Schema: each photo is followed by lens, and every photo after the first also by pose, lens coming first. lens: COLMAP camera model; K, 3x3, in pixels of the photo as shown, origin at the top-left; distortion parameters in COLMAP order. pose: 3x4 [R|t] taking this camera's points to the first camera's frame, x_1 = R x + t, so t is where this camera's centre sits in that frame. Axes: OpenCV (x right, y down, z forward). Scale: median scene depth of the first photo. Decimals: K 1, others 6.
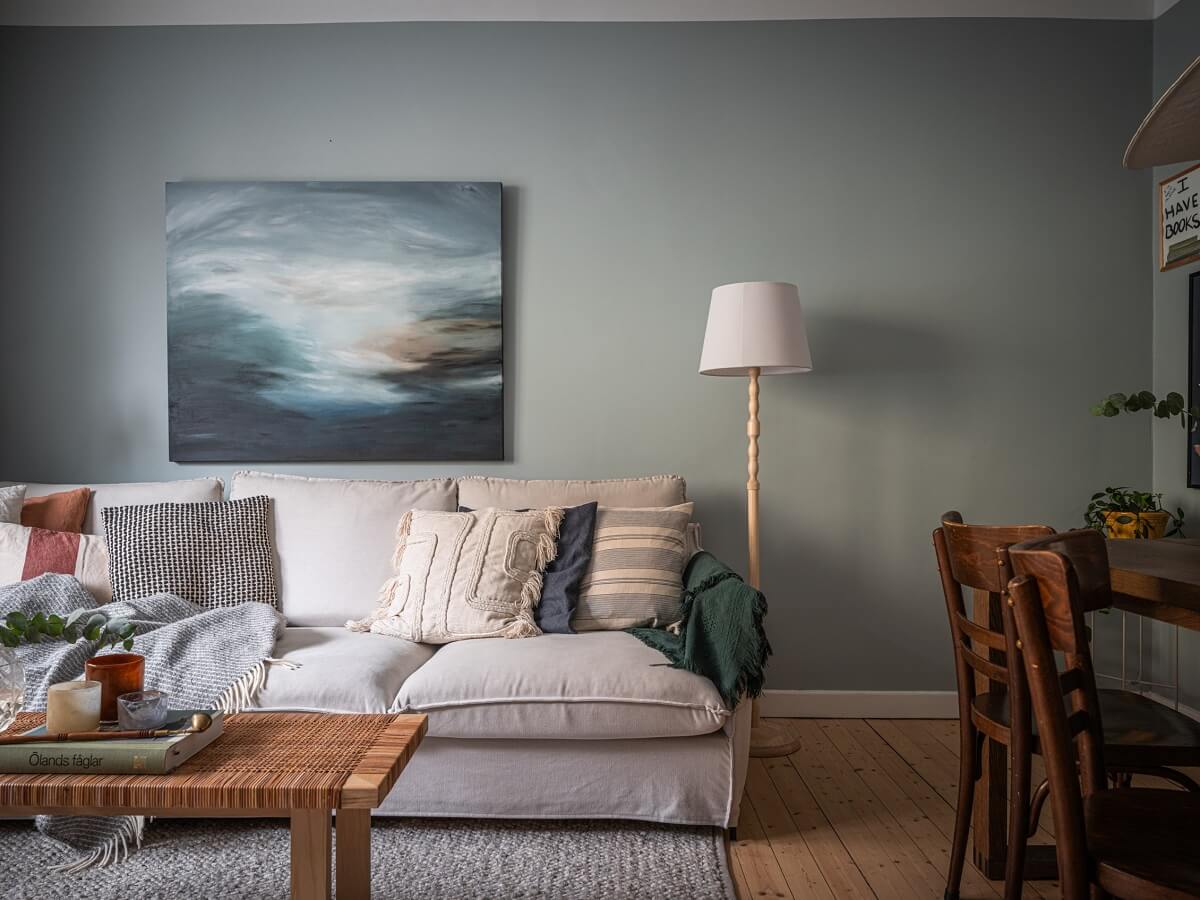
lens RADIAL K [[863.0, 0, 606.5], [0, 863.0, 452.0], [0, 0, 1]] dist [0.068484, -0.128152]
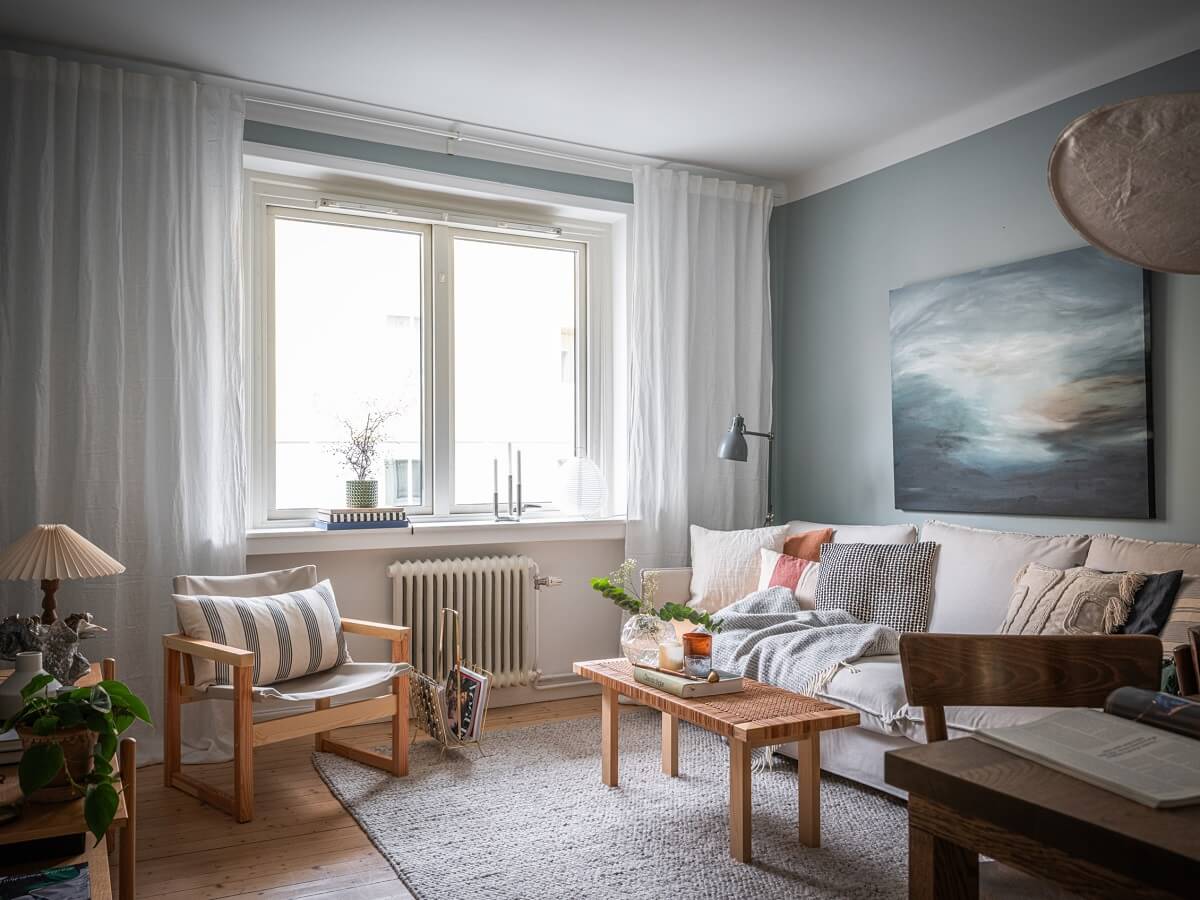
lens RADIAL K [[975.1, 0, 598.3], [0, 975.1, 447.0], [0, 0, 1]] dist [0.093163, -0.216359]
pose [[0.482625, -0.024537, -0.875483, 0.547552], [0.008745, 0.999693, -0.023197, -0.050704], [0.875783, 0.003539, 0.482692, -0.072112]]
